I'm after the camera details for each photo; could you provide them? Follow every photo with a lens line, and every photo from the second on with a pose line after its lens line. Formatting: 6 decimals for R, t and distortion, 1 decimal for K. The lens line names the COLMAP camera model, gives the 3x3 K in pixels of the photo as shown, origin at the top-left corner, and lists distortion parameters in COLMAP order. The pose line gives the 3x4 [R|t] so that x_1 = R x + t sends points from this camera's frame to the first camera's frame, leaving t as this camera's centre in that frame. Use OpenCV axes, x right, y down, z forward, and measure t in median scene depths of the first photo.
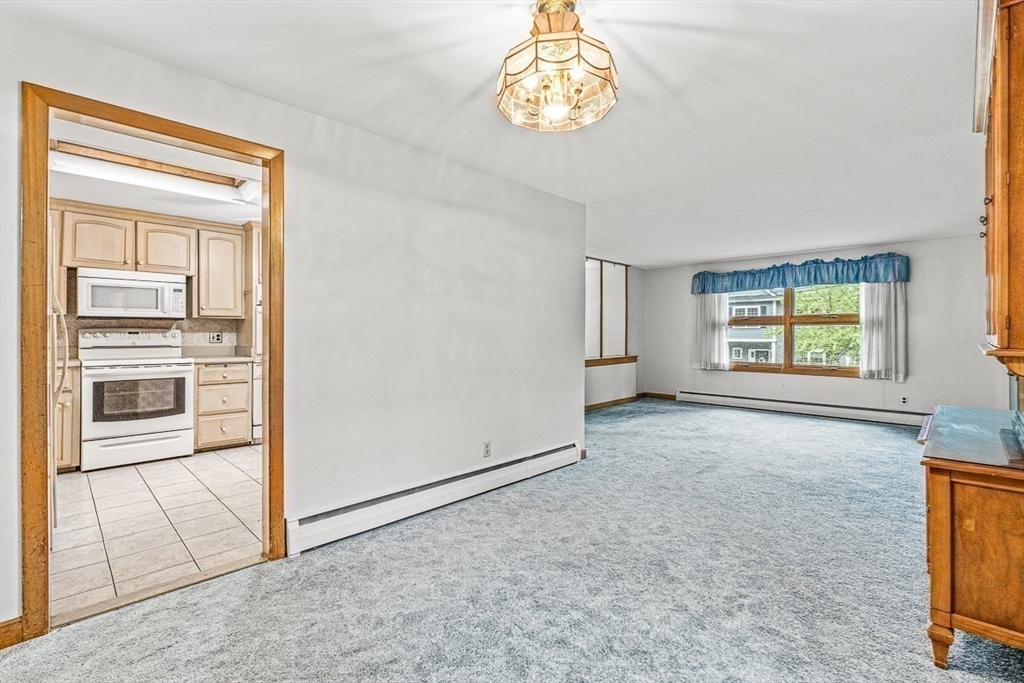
lens RADIAL K [[454.8, 0, 506.9], [0, 454.8, 335.5], [0, 0, 1]] dist [-0.005319, 0.001043]
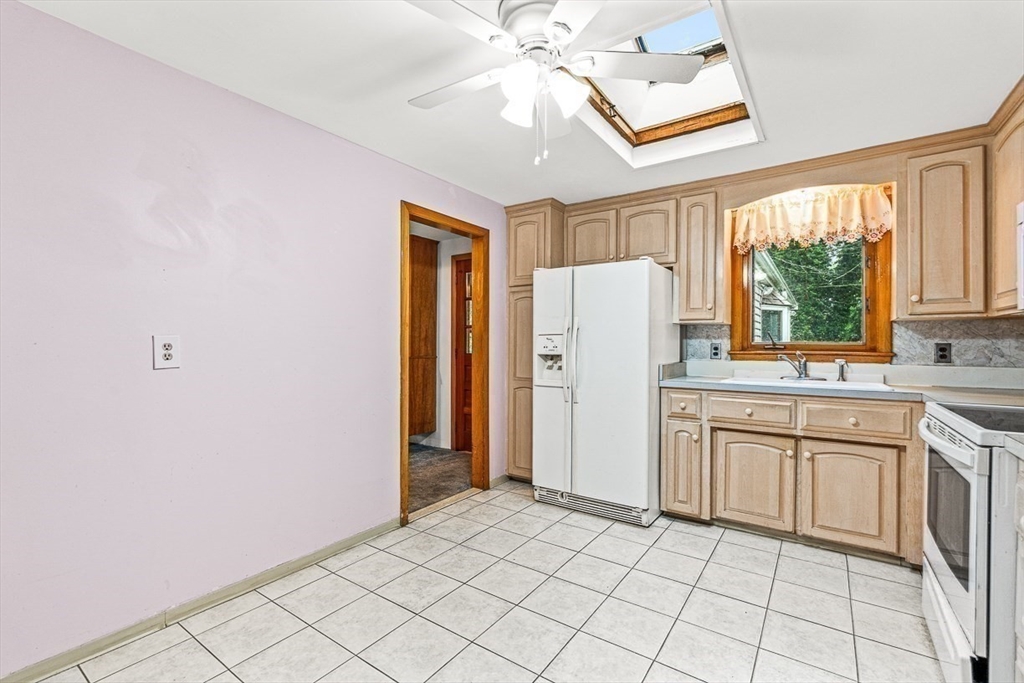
lens RADIAL K [[454.8, 0, 509.3], [0, 454.8, 345.6], [0, 0, 1]] dist [-0.005319, 0.001043]
pose [[-0.987654, -0.000353, -0.156652, -0.347693], [-0.001368, 0.999979, 0.006369, -0.009840], [0.156646, 0.006505, -0.987633, 1.283174]]
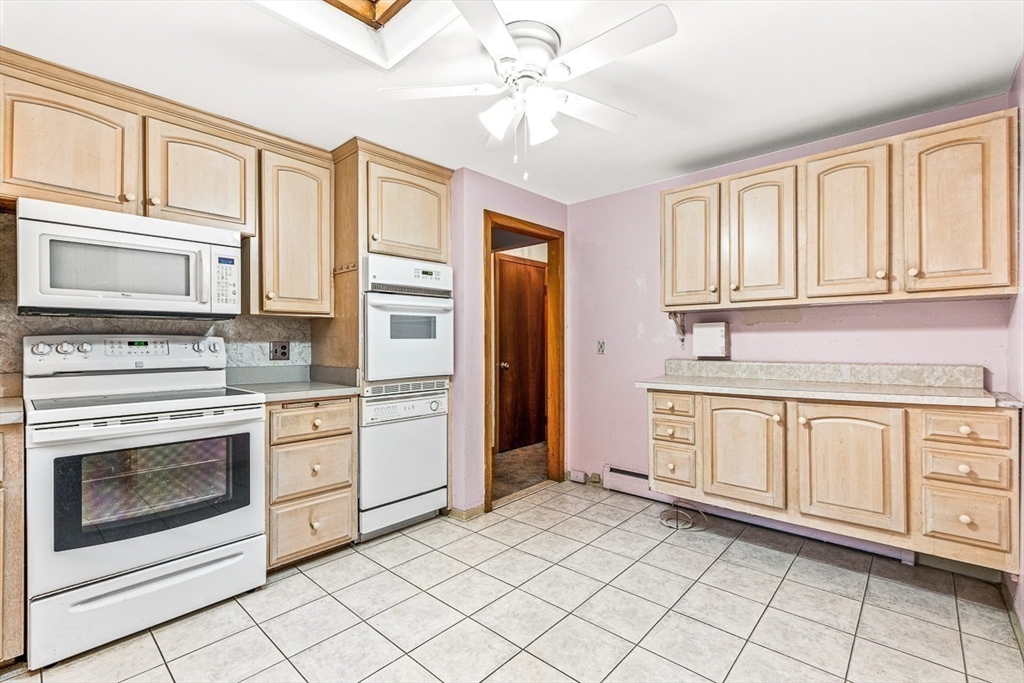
lens RADIAL K [[454.8, 0, 511.1], [0, 454.8, 345.3], [0, 0, 1]] dist [-0.005319, 0.001043]
pose [[0.999064, -0.003721, 0.043092, -0.432066], [0.003501, 0.999980, 0.005184, -0.004920], [-0.043110, -0.005028, 0.999058, 0.478952]]
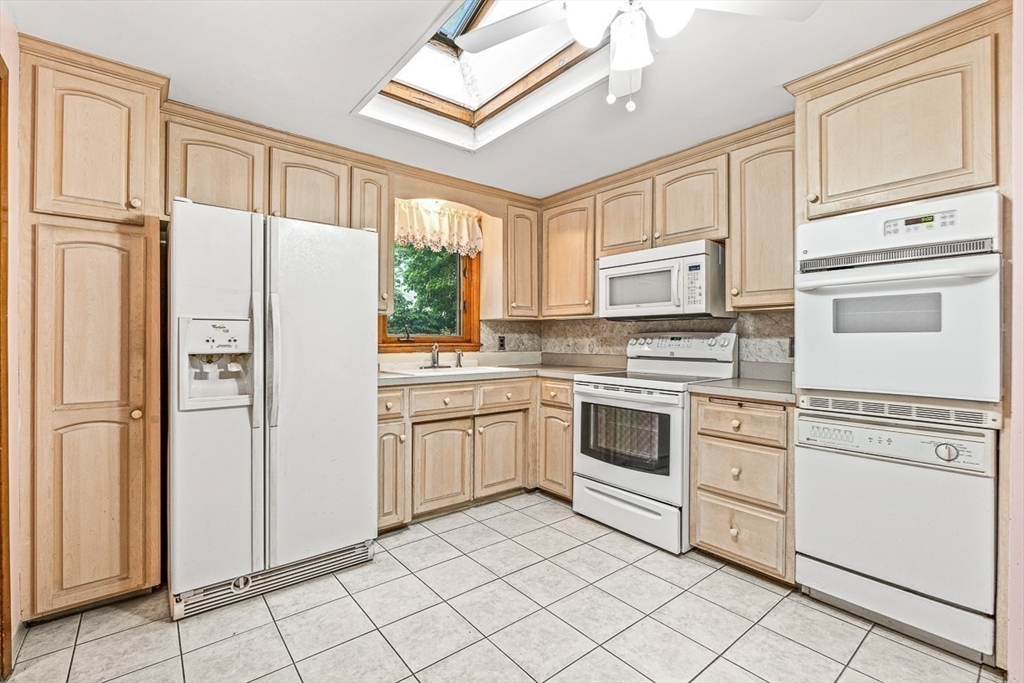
lens RADIAL K [[454.8, 0, 512.7], [0, 454.8, 340.6], [0, 0, 1]] dist [-0.005319, 0.001043]
pose [[-0.109753, 0.004032, -0.993951, -0.103995], [-0.002911, 0.999986, 0.004378, -0.005175], [0.993955, 0.003374, -0.109740, 0.841105]]
